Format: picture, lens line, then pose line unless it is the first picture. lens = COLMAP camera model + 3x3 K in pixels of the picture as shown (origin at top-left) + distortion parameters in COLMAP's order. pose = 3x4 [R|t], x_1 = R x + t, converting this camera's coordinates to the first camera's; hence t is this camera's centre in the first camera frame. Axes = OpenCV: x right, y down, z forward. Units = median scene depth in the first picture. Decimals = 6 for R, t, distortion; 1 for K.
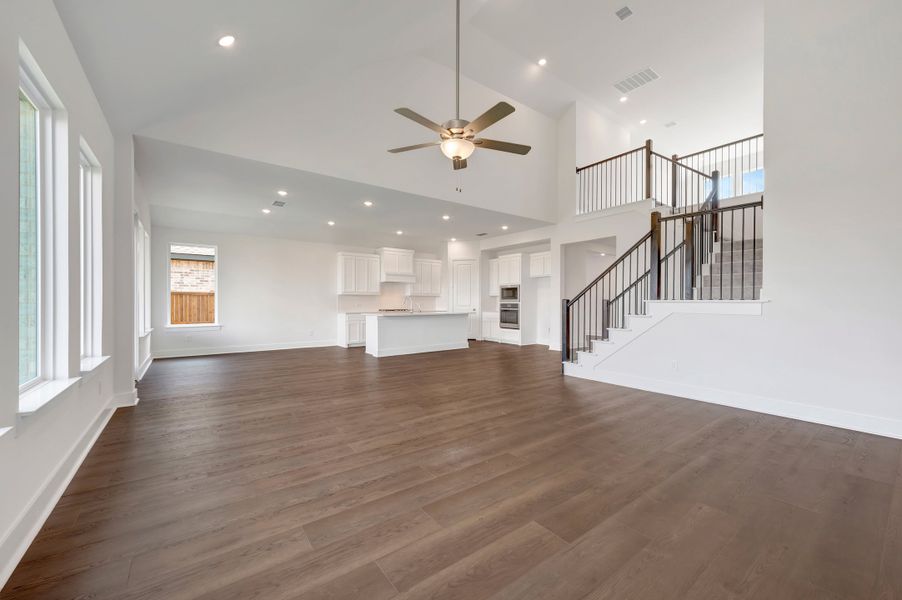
lens RADIAL K [[355.8, 0, 442.1], [0, 355.8, 304.0], [0, 0, 1]] dist [-0.000993, -0.000481]
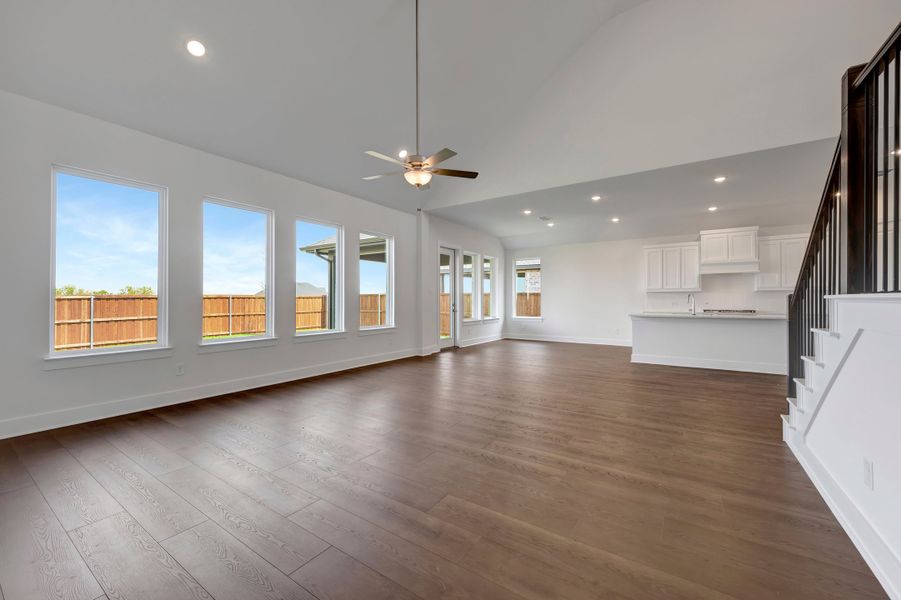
lens RADIAL K [[355.4, 0, 456.1], [0, 355.4, 298.3], [0, 0, 1]] dist [-0.000993, -0.000481]
pose [[0.350553, -0.006400, -0.936521, 0.441506], [-0.003441, 0.999961, -0.008122, -0.001886], [0.936537, 0.006070, 0.350517, 0.243263]]
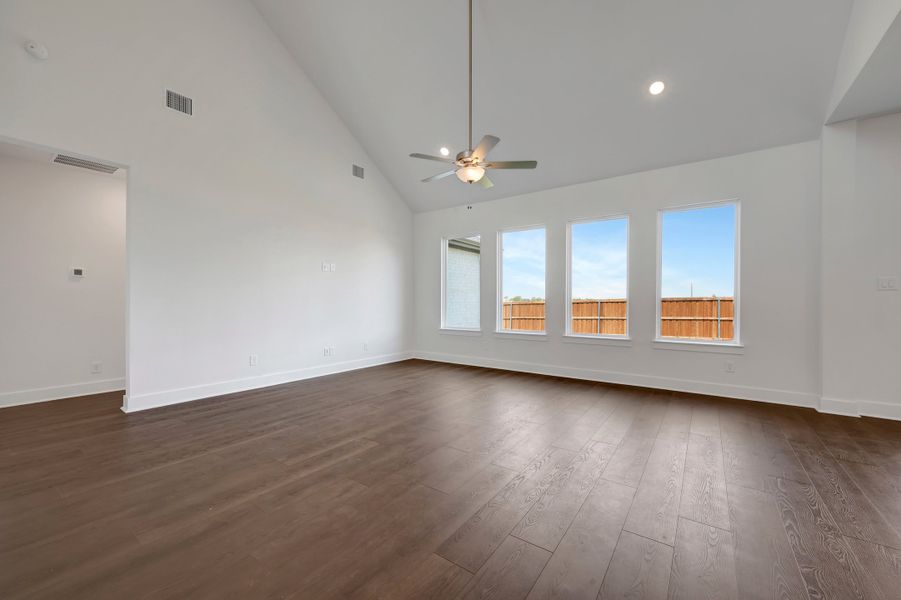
lens RADIAL K [[355.4, 0, 454.3], [0, 355.4, 301.7], [0, 0, 1]] dist [-0.000993, -0.000481]
pose [[-0.946421, -0.003360, -0.322918, 0.177608], [-0.004784, 0.999982, 0.003616, -0.004865], [0.322900, 0.004967, -0.946420, 0.739110]]
